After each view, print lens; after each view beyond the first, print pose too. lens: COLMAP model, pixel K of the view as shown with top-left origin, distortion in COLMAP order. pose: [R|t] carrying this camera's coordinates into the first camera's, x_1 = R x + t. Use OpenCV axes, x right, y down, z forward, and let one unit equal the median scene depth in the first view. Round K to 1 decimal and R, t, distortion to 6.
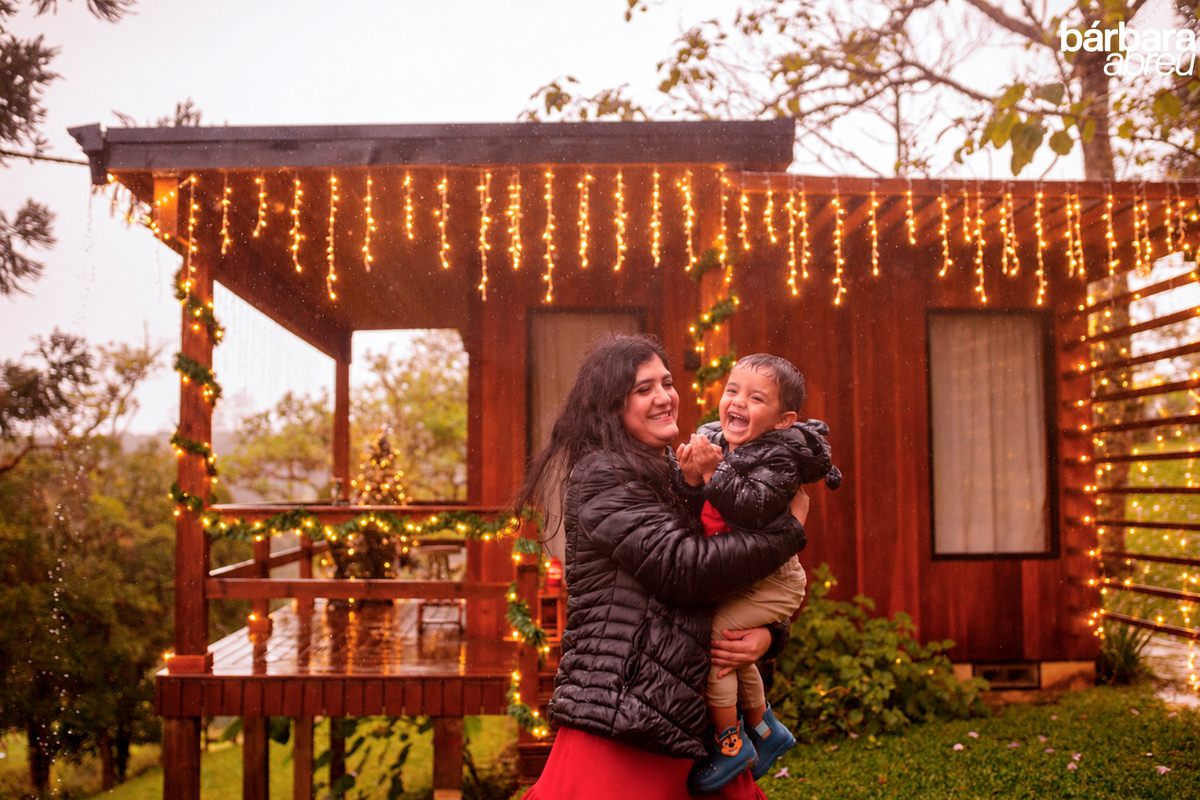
lens RADIAL K [[1206.7, 0, 607.1], [0, 1206.7, 424.9], [0, 0, 1]] dist [-0.021360, 0.008168]
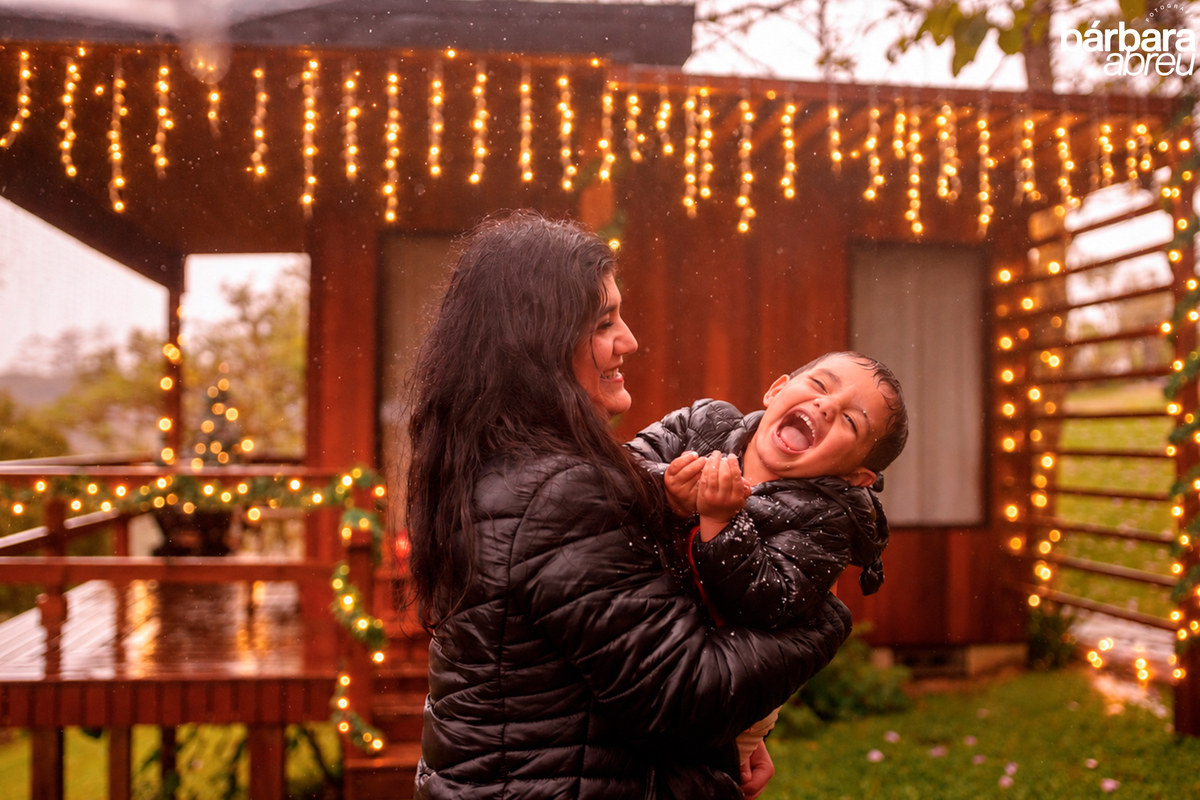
lens RADIAL K [[1206.7, 0, 607.1], [0, 1206.7, 424.9], [0, 0, 1]] dist [-0.021360, 0.008168]
pose [[0.997633, 0.009267, 0.068132, 0.040495], [-0.012655, 0.998696, 0.049467, -0.006072], [-0.067585, -0.050212, 0.996449, 0.168509]]
